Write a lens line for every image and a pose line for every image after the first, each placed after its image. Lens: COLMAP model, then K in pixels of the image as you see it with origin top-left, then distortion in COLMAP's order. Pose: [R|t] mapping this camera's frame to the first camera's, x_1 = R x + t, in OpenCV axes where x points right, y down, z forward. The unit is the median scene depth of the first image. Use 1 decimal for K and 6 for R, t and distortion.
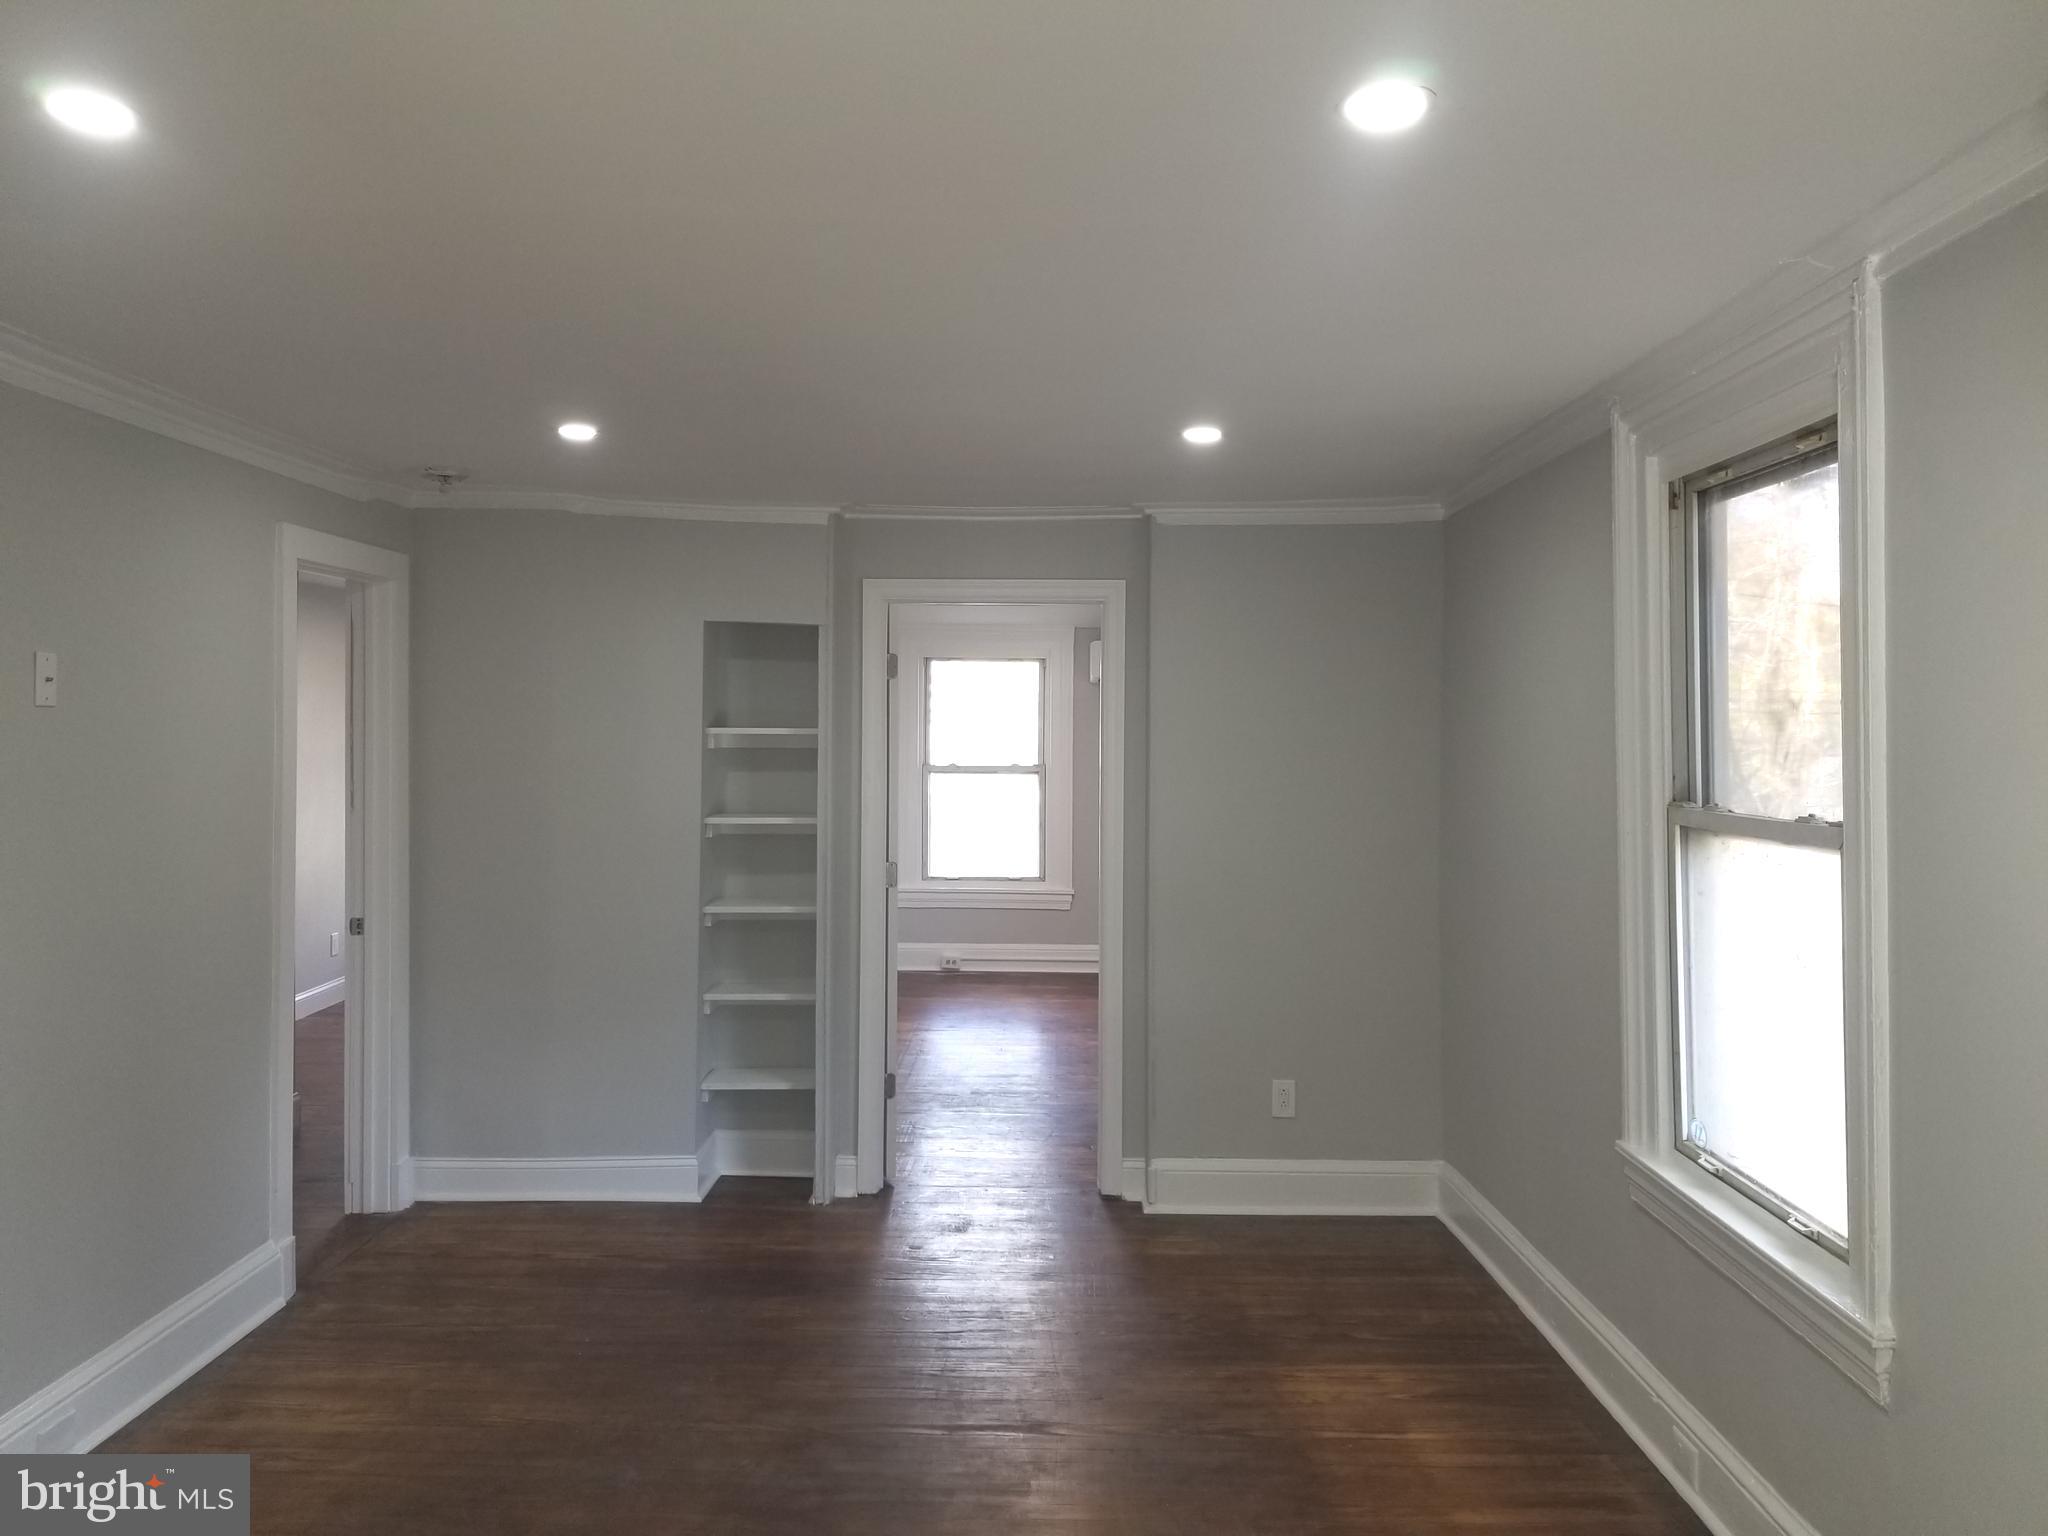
lens RADIAL K [[1560.1, 0, 1017.0], [0, 1560.1, 735.2], [0, 0, 1]] dist [0.088336, -0.158378]
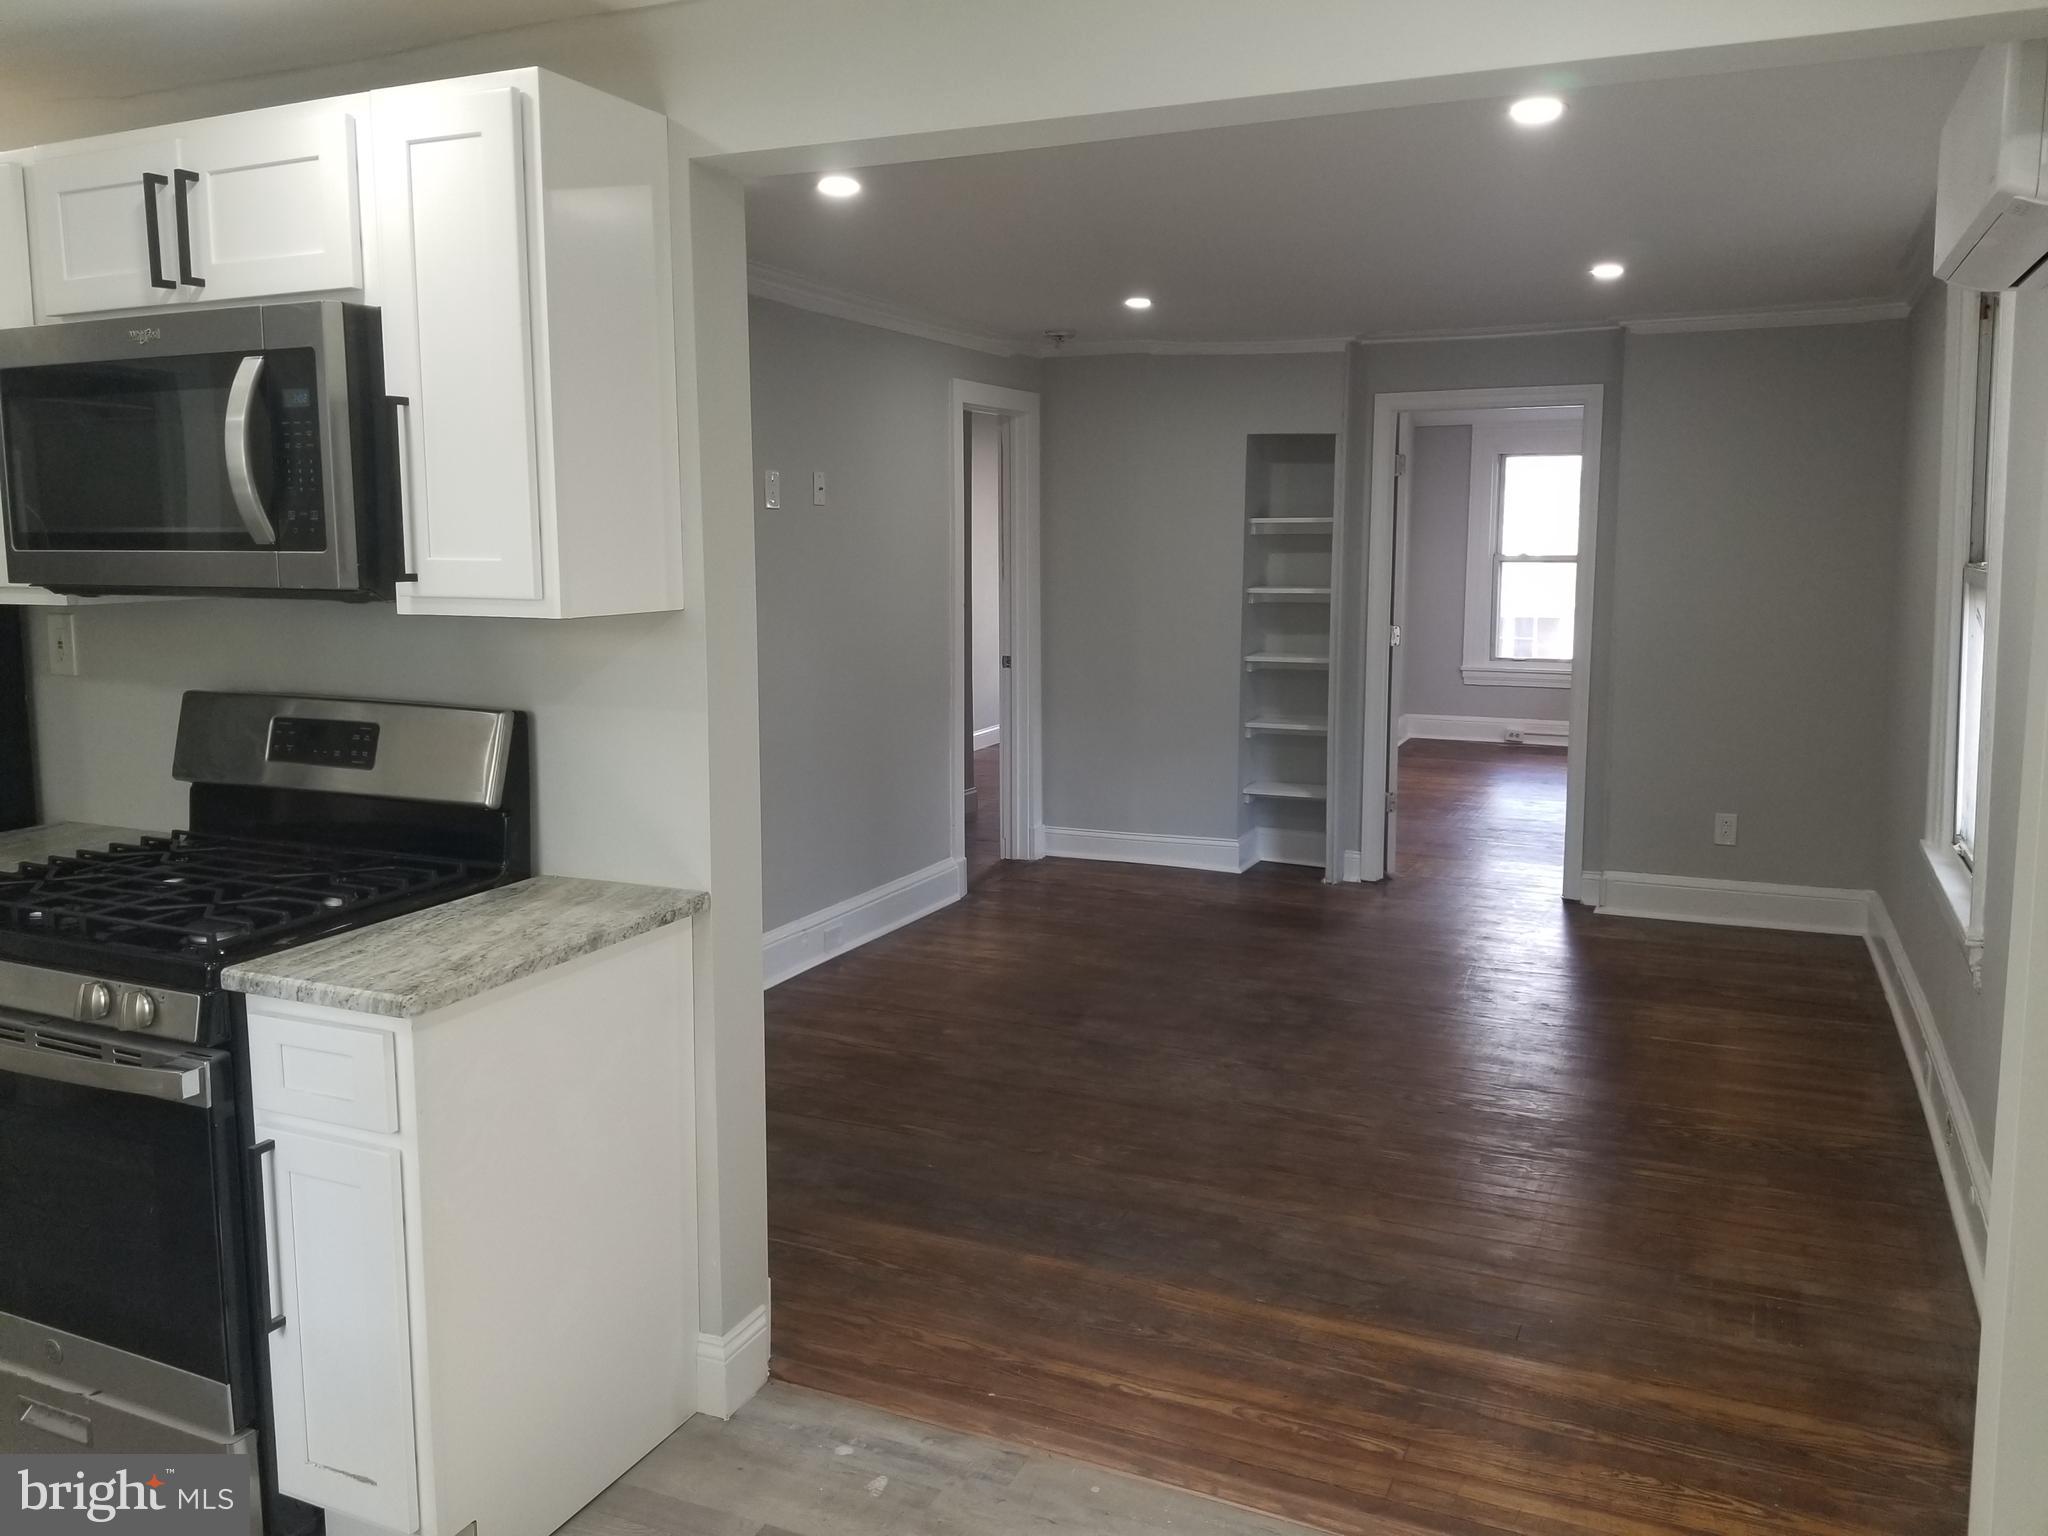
lens RADIAL K [[1560.1, 0, 1017.0], [0, 1560.1, 735.2], [0, 0, 1]] dist [0.088336, -0.158378]
pose [[0.914948, 0.043833, -0.401183, 0.153255], [0.006432, 0.992374, 0.123094, 0.012701], [0.403520, -0.115206, 0.907689, -0.274312]]
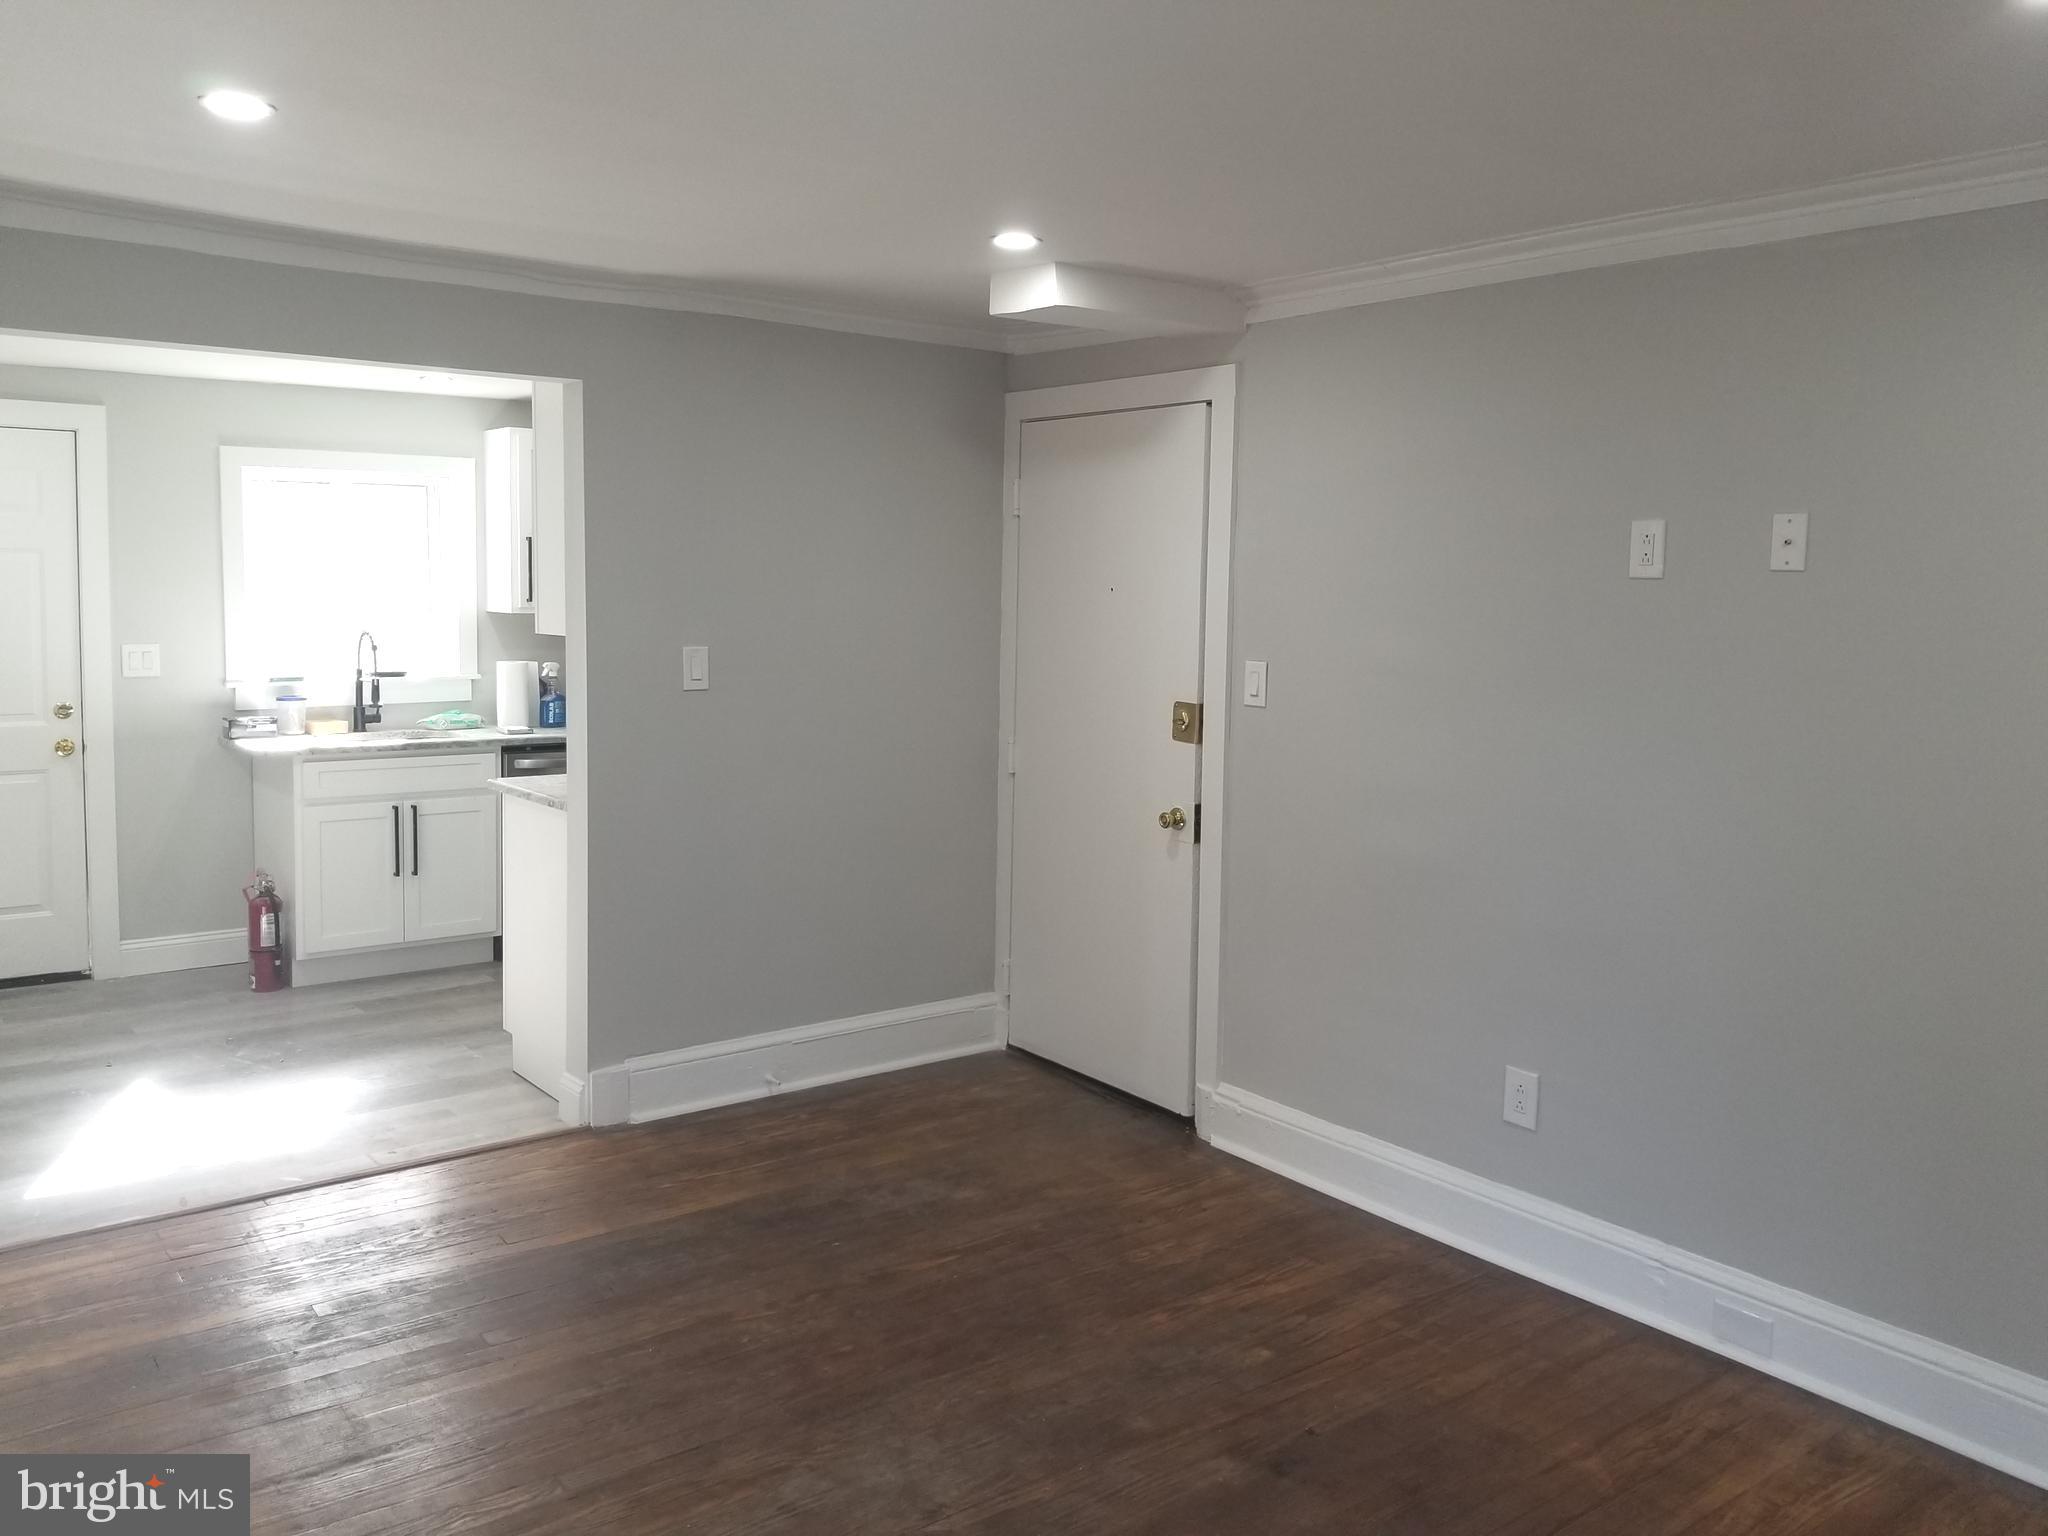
lens RADIAL K [[1672.9, 0, 1083.1], [0, 1672.9, 741.6], [0, 0, 1]] dist [0.067903, -0.113061]
pose [[-0.775870, 0.038009, -0.629747, 0.216322], [-0.025450, 0.995486, 0.091438, 0.000982], [0.630379, 0.086971, -0.771400, 0.940304]]
